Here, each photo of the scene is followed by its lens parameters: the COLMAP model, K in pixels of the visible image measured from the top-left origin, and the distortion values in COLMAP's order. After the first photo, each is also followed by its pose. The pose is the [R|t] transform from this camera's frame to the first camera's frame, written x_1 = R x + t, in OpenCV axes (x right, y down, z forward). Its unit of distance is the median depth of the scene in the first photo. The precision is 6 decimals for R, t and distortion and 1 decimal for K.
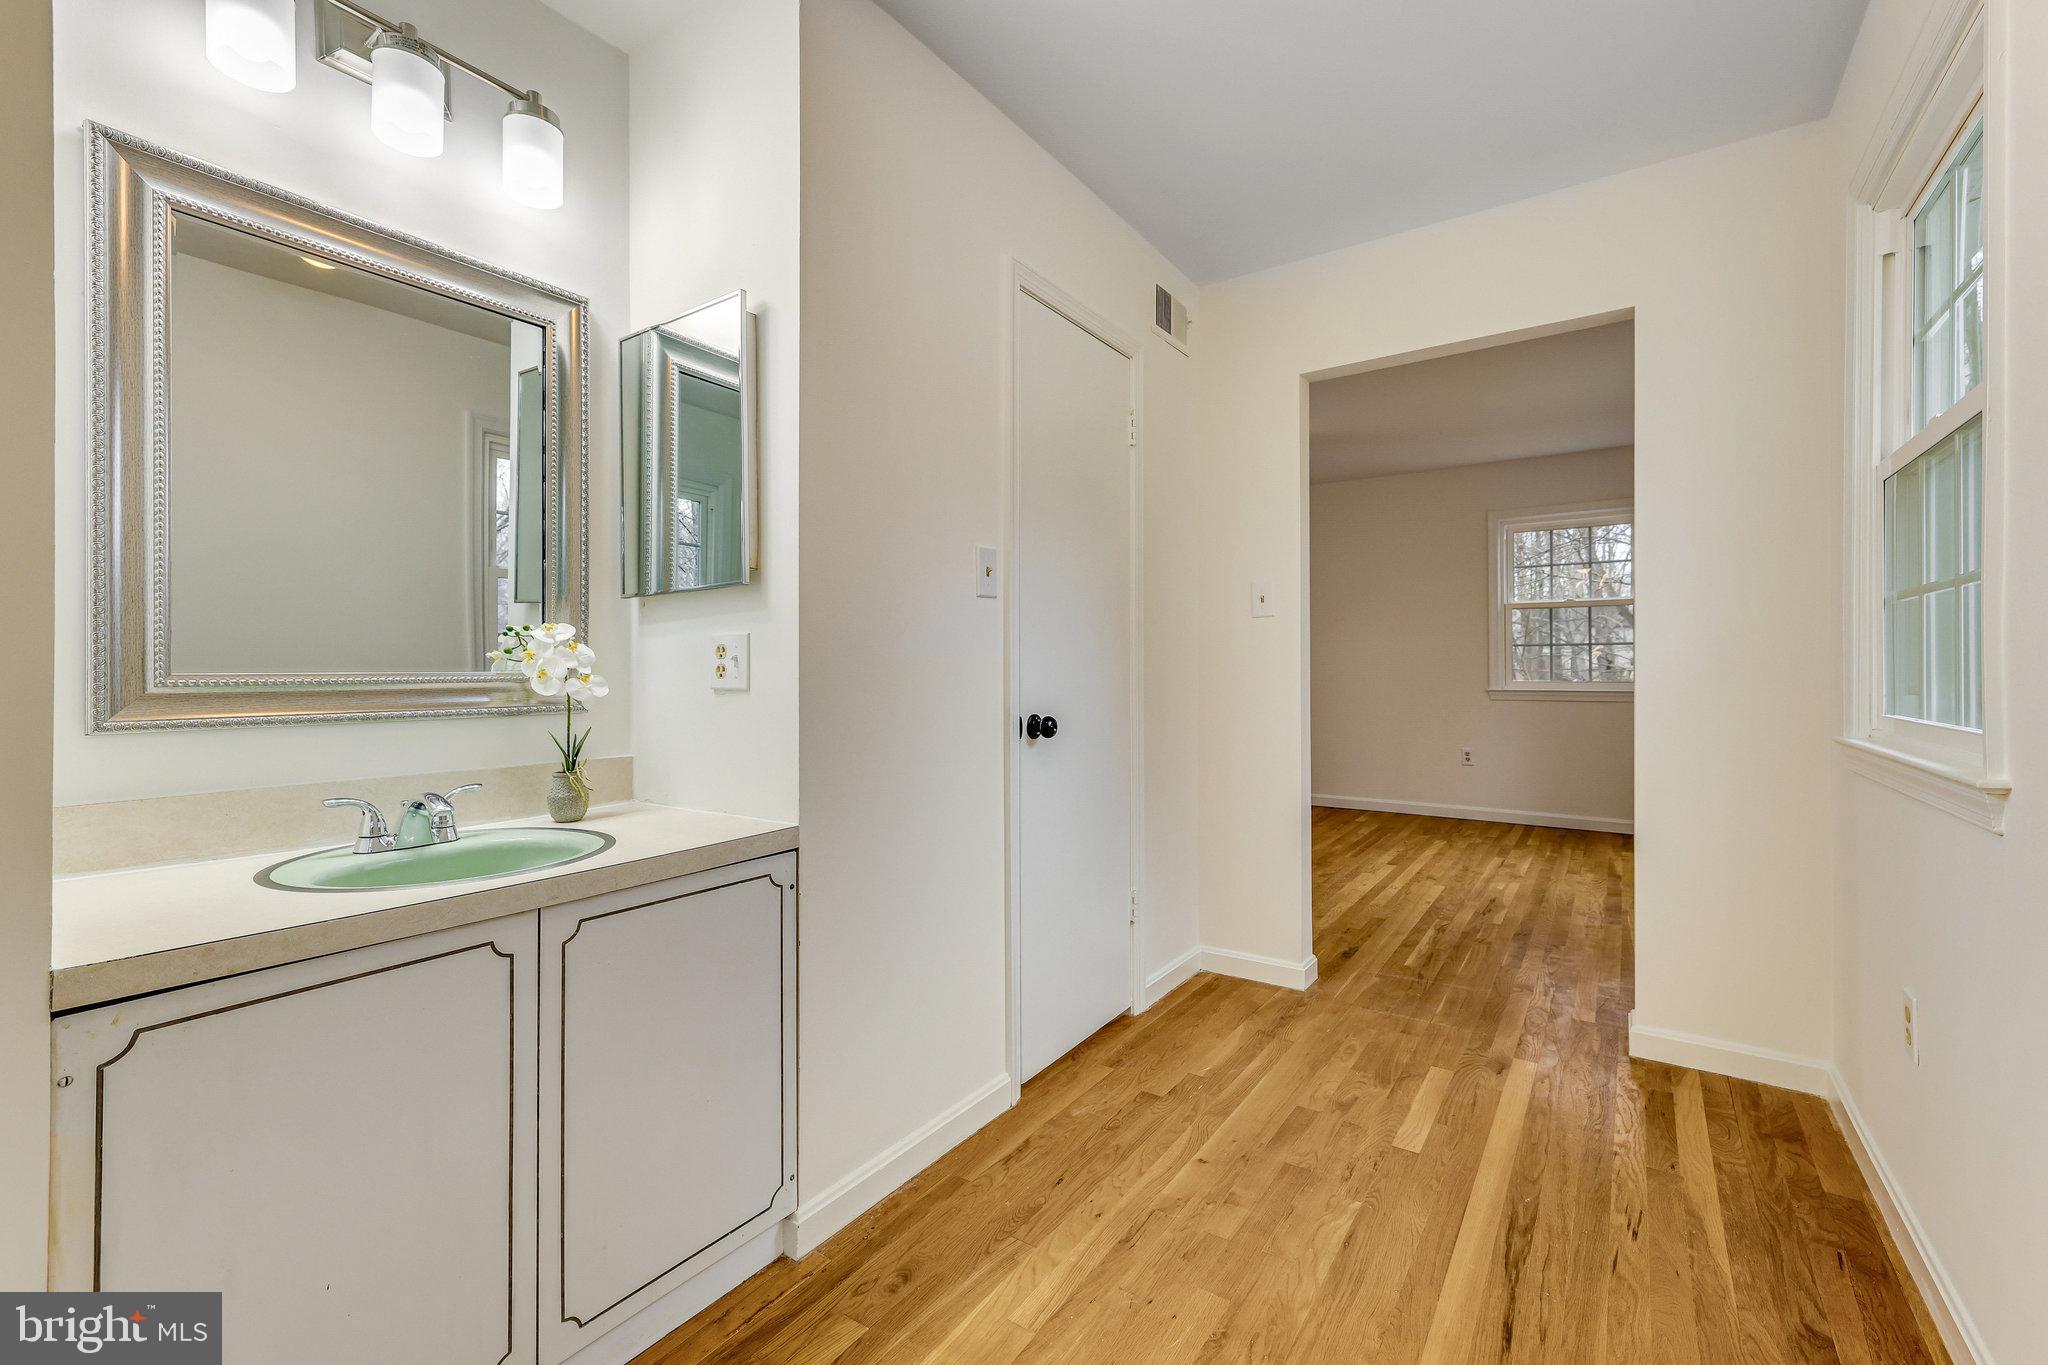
lens RADIAL K [[870.3, 0, 1019.8], [0, 870.3, 673.8], [0, 0, 1]] dist [-0.000832, -0.000029]
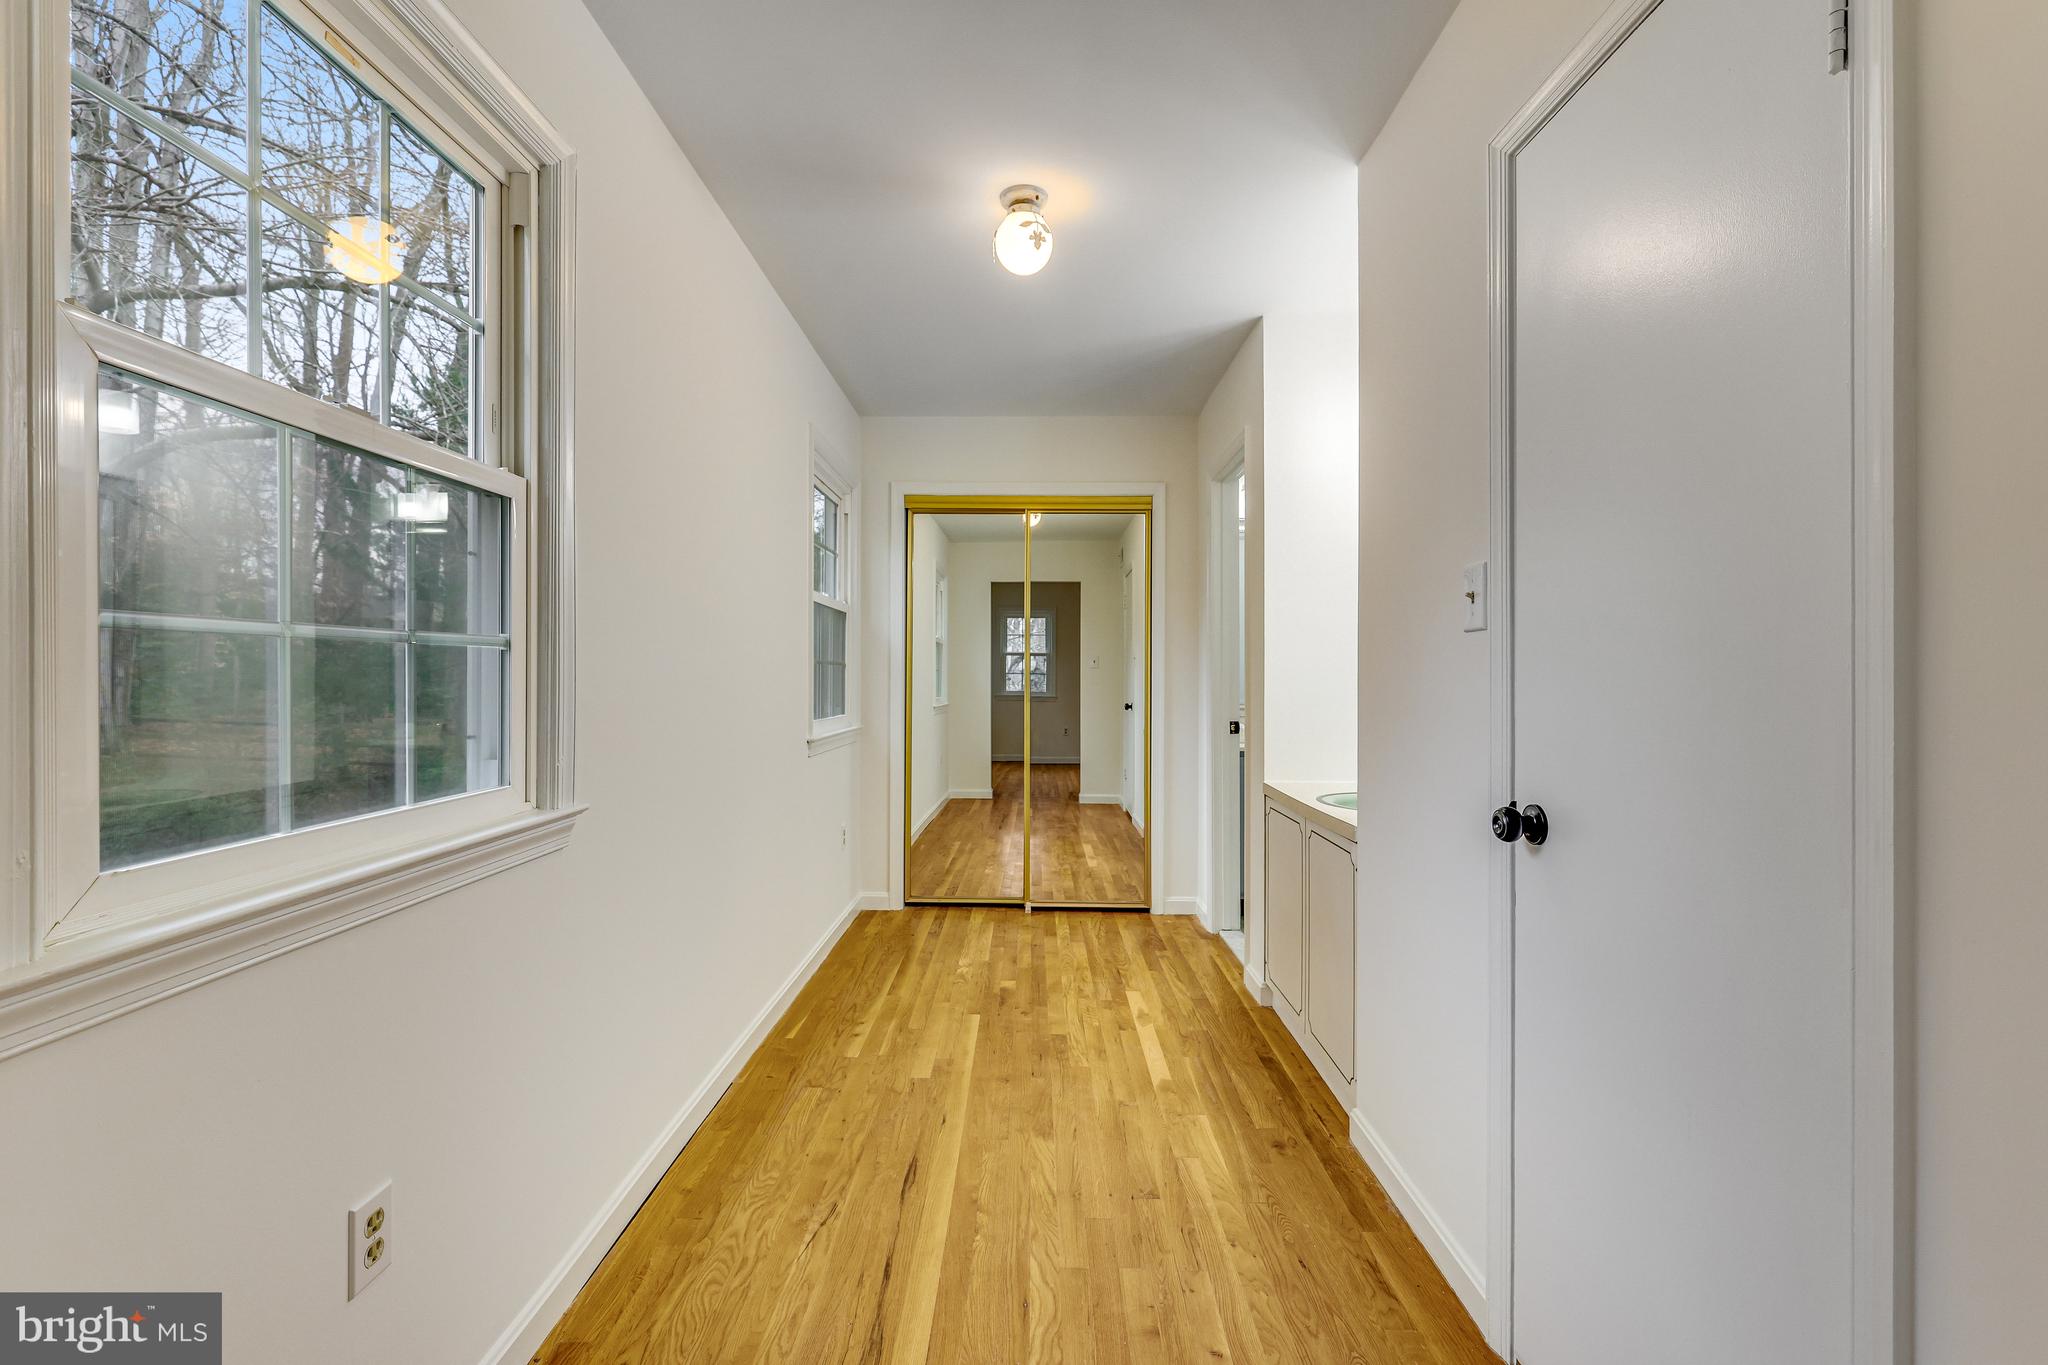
lens RADIAL K [[870.3, 0, 1019.8], [0, 870.3, 673.8], [0, 0, 1]] dist [-0.000832, -0.000029]
pose [[-0.831926, 0.004361, -0.554869, 0.956480], [0.001179, 0.999981, 0.006091, -0.076394], [0.554885, 0.004413, -0.831915, 1.872350]]
